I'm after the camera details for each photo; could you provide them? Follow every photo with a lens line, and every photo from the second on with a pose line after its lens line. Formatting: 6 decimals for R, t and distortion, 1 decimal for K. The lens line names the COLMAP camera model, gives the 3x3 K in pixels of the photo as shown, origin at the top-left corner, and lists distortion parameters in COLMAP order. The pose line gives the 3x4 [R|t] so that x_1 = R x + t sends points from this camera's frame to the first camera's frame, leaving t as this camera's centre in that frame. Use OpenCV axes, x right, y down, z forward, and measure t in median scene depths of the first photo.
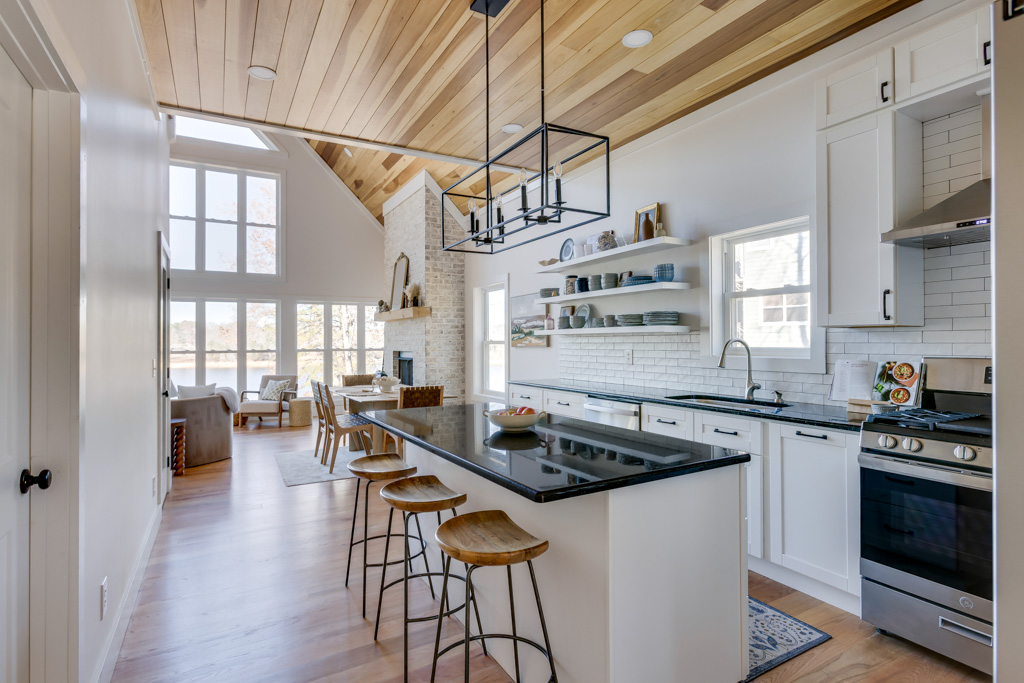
lens RADIAL K [[515.0, 0, 510.3], [0, 515.0, 338.7], [0, 0, 1]] dist [0.001435, 0.002253]
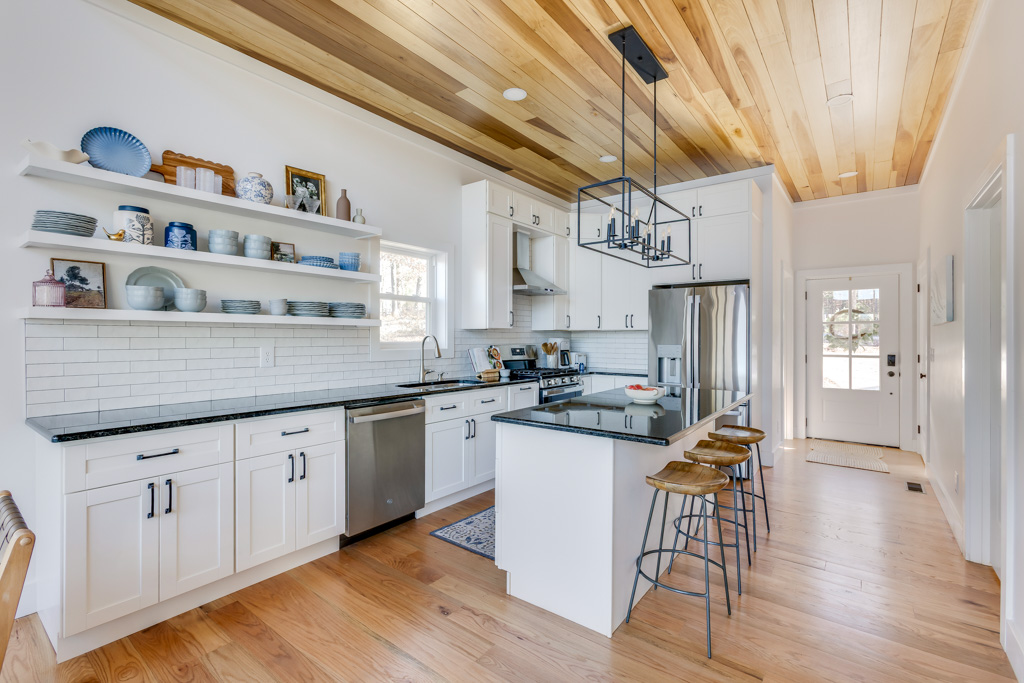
lens RADIAL K [[462.4, 0, 507.5], [0, 462.4, 338.2], [0, 0, 1]] dist [0.004609, 0.003184]
pose [[-0.374998, -0.002763, 0.927022, -0.476117], [-0.011475, 0.999933, -0.001661, 0.005564], [-0.926955, -0.011260, -0.375004, 0.866519]]
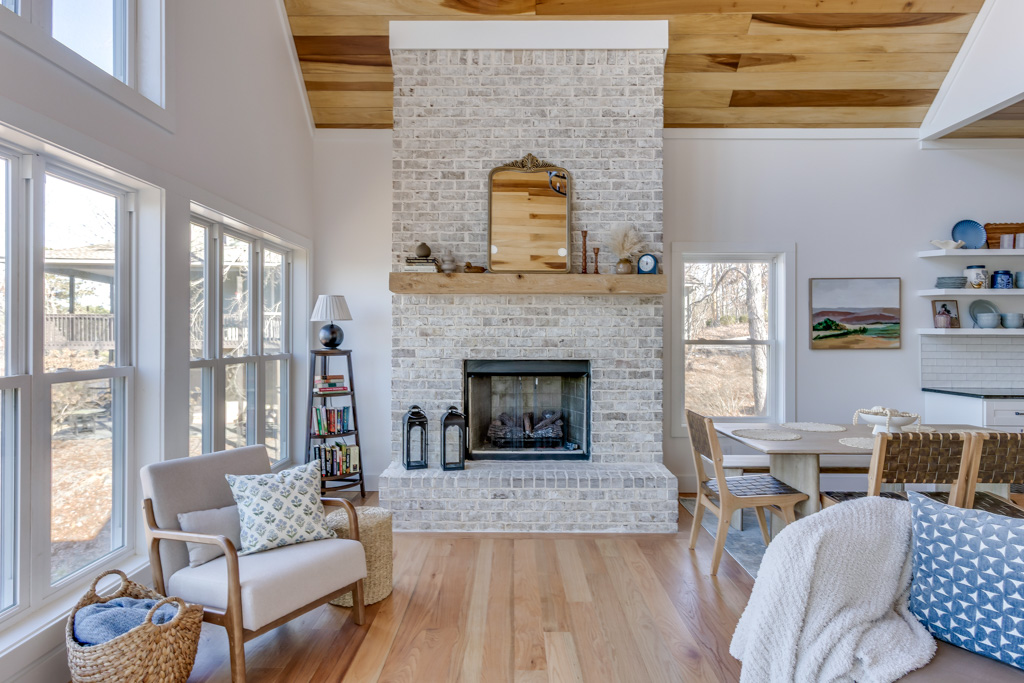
lens RADIAL K [[591.9, 0, 507.1], [0, 591.9, 338.4], [0, 0, 1]] dist [0.000318, 0.006520]
pose [[0.500950, 0.002811, 0.865471, -1.167136], [-0.013179, 0.999904, 0.004381, 0.004018], [-0.865376, -0.013601, 0.500939, 1.234691]]
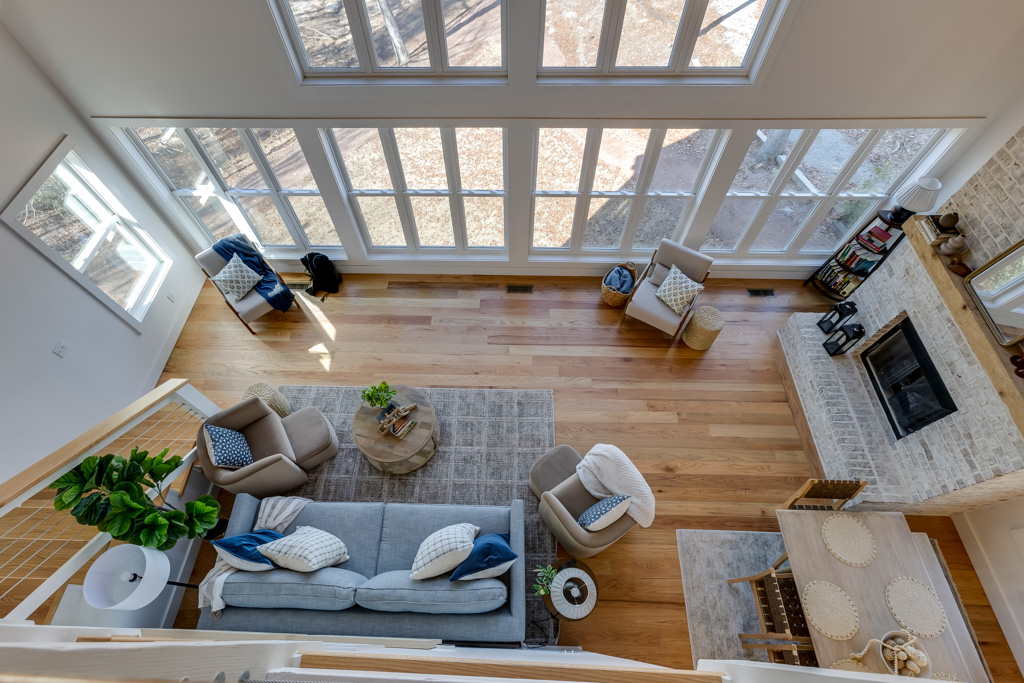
lens RADIAL K [[462.4, 0, 509.1], [0, 462.4, 345.4], [0, 0, 1]] dist [0.004609, 0.003184]
pose [[0.857903, 0.434914, -0.273592, -0.765920], [0.011245, 0.516455, 0.856241, -0.676985], [0.513689, -0.737648, 0.438177, 0.949441]]
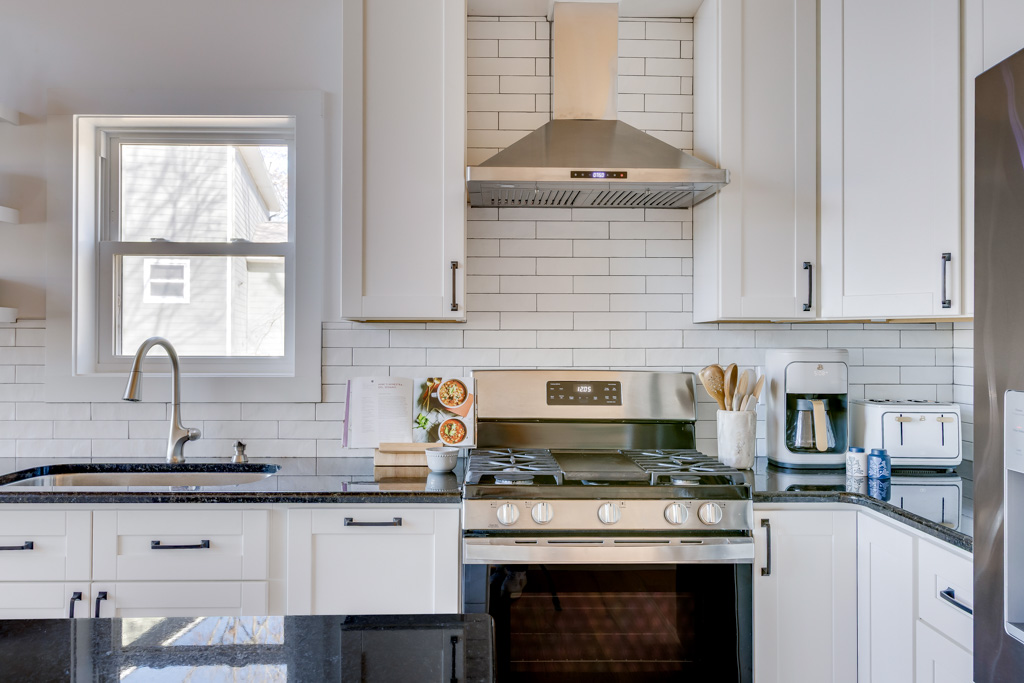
lens RADIAL K [[802.2, 0, 513.5], [0, 802.2, 335.4], [0, 0, 1]] dist [0.006878, -0.005562]
pose [[0.478098, 0.012468, 0.878218, -0.038997], [-0.009437, 0.999914, -0.009058, 0.000466], [-0.878256, -0.003957, 0.478175, 0.246762]]
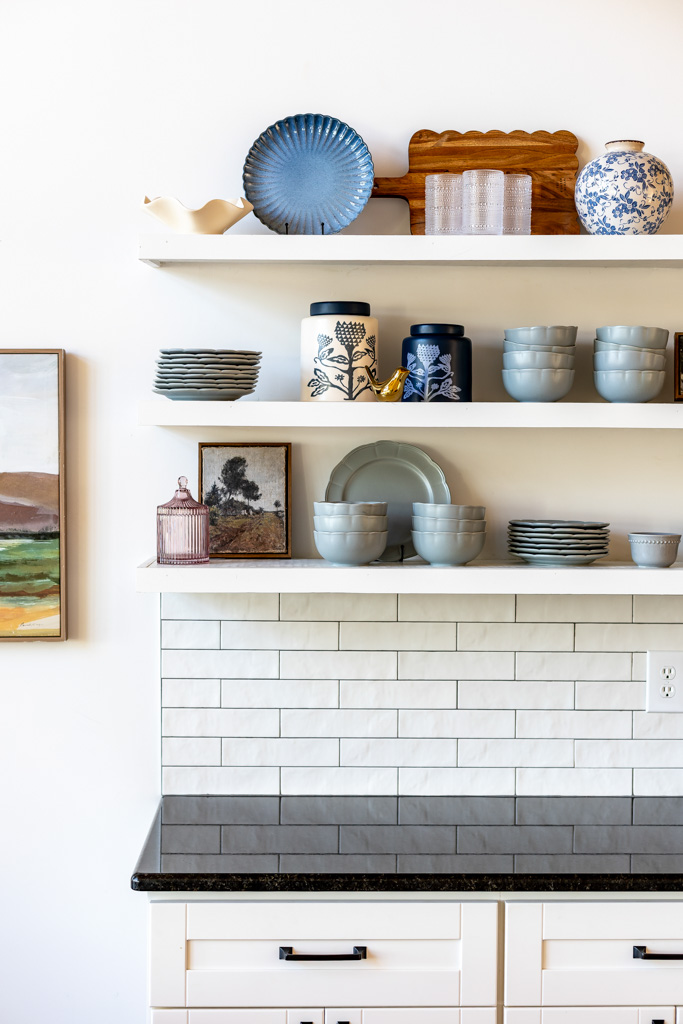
lens RADIAL K [[1521.7, 0, 331.5], [0, 1521.7, 508.8], [0, 0, 1]] dist [-0.008621, 0.000000]
pose [[0.475966, -0.022278, 0.879181, -0.441193], [-0.016303, 0.999284, 0.034147, -0.063179], [-0.879312, -0.030587, 0.475262, 0.745187]]
